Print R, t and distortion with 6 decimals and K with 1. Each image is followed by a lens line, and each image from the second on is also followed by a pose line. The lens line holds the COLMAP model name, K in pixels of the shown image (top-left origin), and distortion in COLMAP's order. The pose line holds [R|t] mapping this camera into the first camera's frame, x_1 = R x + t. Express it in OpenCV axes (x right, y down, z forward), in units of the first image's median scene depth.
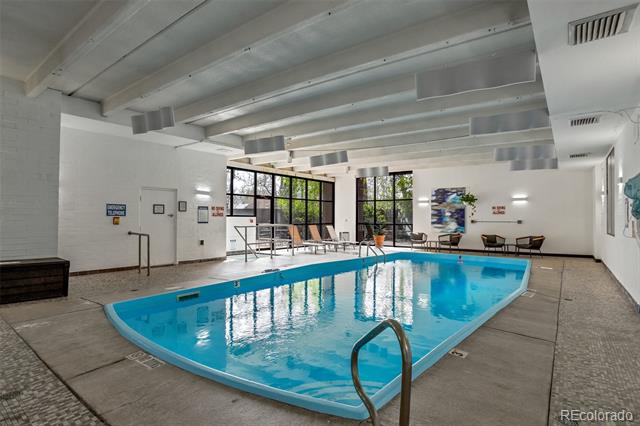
lens RADIAL K [[319.8, 0, 315.4], [0, 319.8, 214.8], [0, 0, 1]] dist [-0.067129, 0.000386]
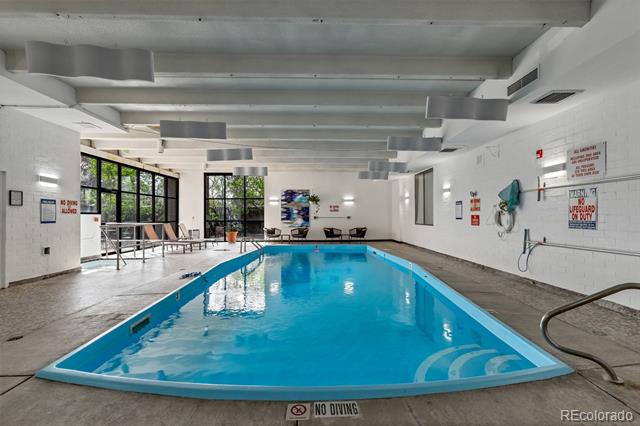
lens RADIAL K [[286.9, 0, 316.2], [0, 286.9, 214.3], [0, 0, 1]] dist [-0.014715, 0.017299]
pose [[0.801874, -0.003895, 0.597481, -0.178565], [0.001146, 0.999987, 0.004982, 0.002904], [-0.597492, -0.003310, 0.801868, 0.090598]]
